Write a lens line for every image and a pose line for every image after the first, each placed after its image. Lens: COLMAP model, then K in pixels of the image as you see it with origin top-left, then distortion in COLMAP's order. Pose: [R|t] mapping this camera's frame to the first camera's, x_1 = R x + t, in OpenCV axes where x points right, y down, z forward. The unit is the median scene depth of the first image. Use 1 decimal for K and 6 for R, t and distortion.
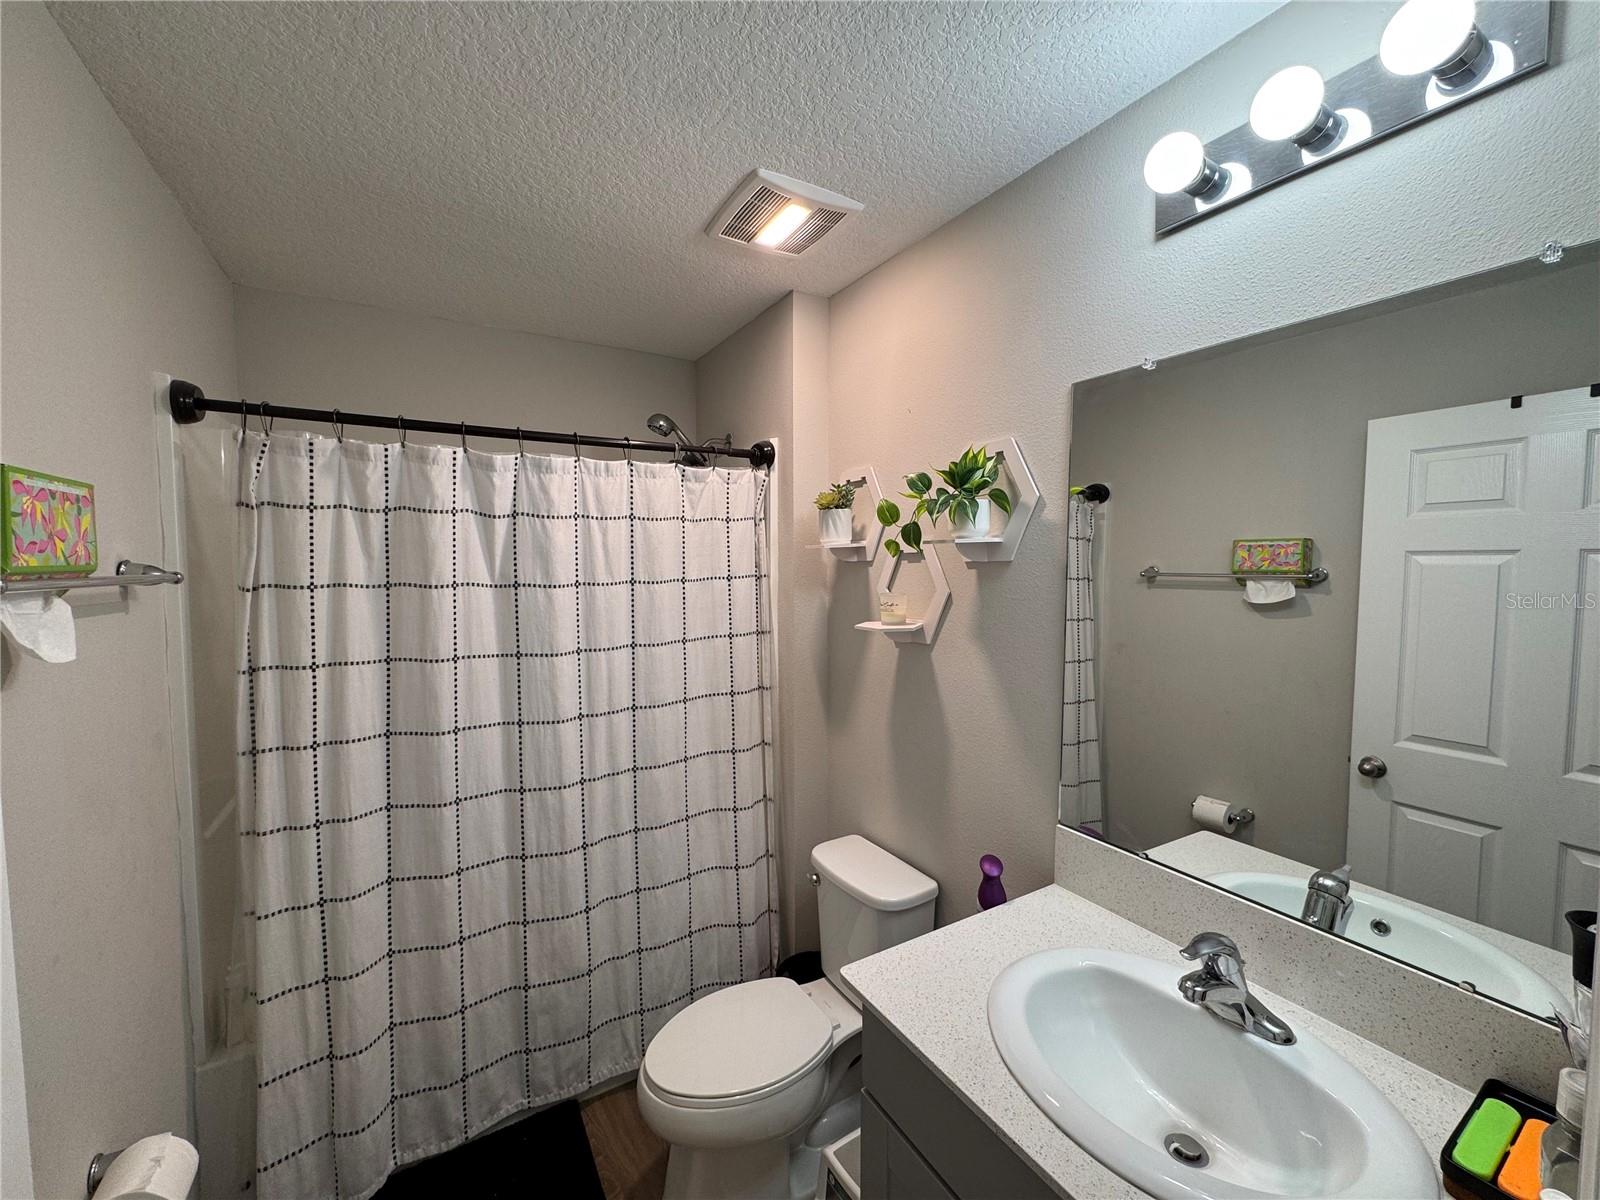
lens RADIAL K [[637.3, 0, 806.5], [0, 637.3, 597.0], [0, 0, 1]] dist [-0.002587, -0.000427]
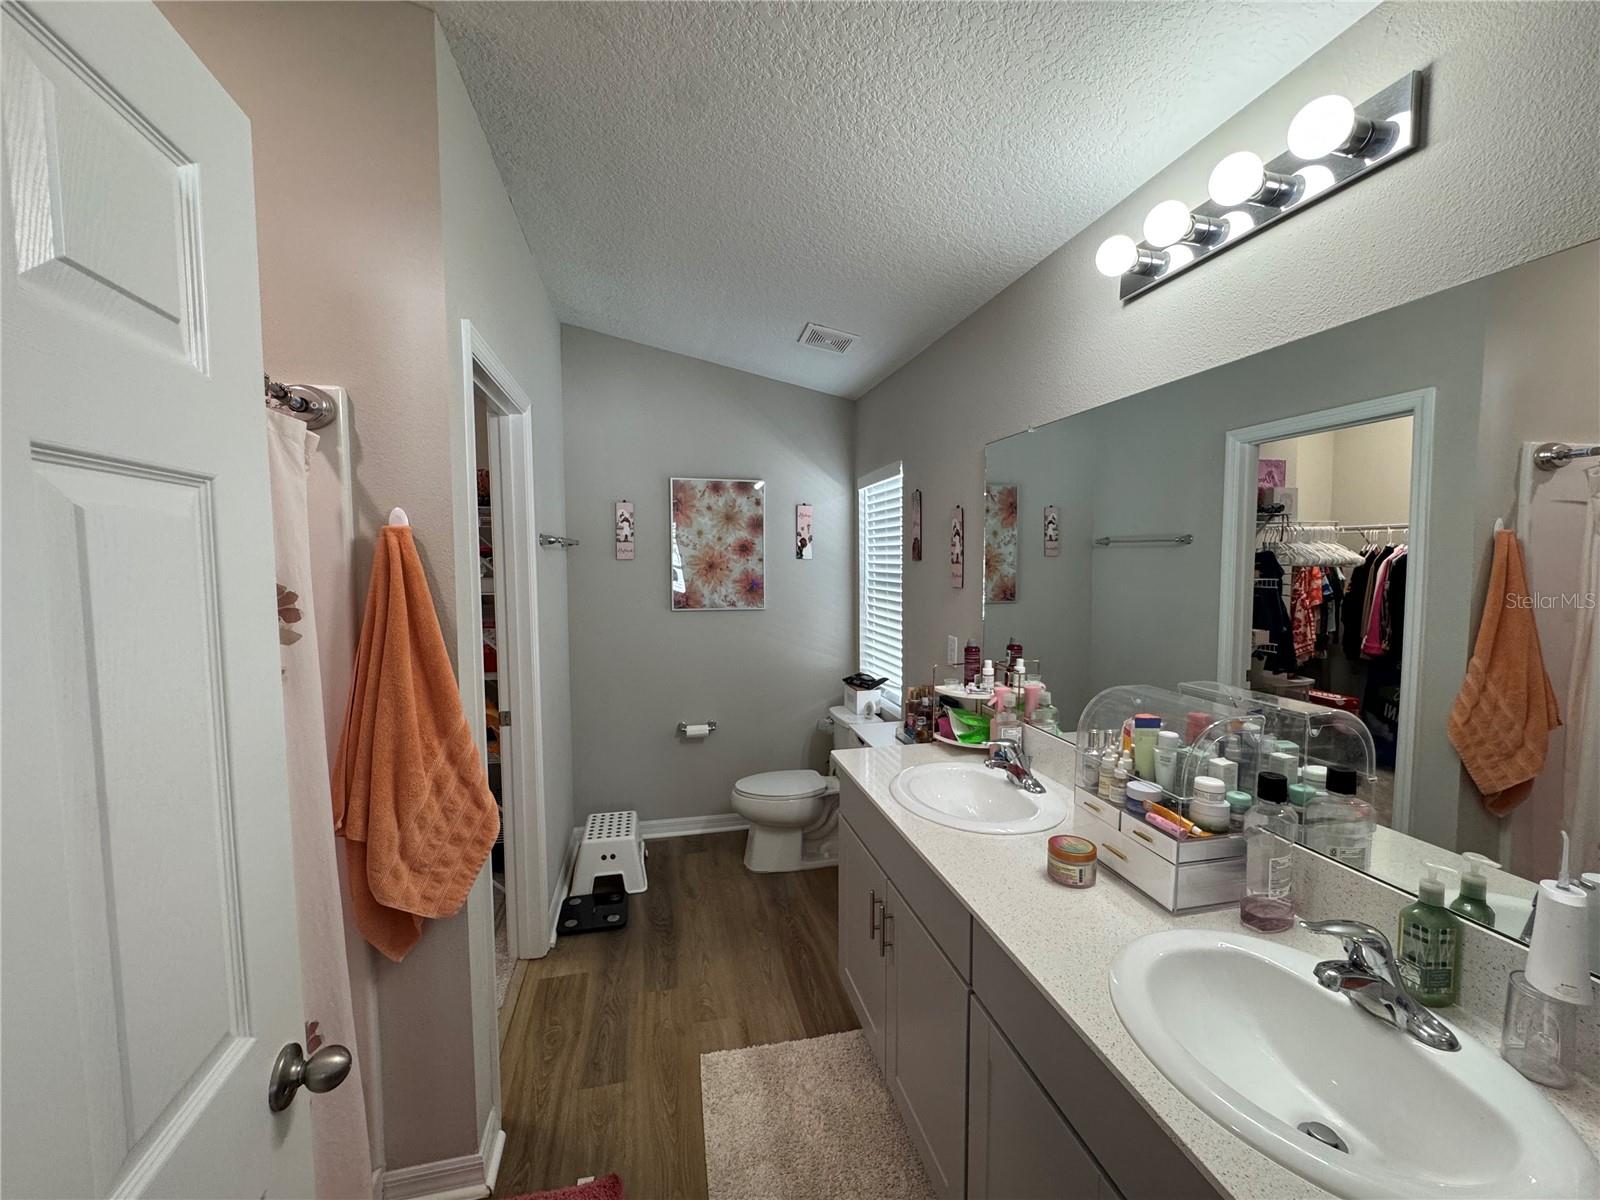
lens RADIAL K [[637.3, 0, 797.6], [0, 637.3, 598.3], [0, 0, 1]] dist [-0.002587, -0.000427]
pose [[0.958019, -0.014763, -0.286323, 0.172983], [0.015229, 0.999884, -0.000602, 0.026000], [0.286299, -0.003784, 0.958133, -0.303085]]
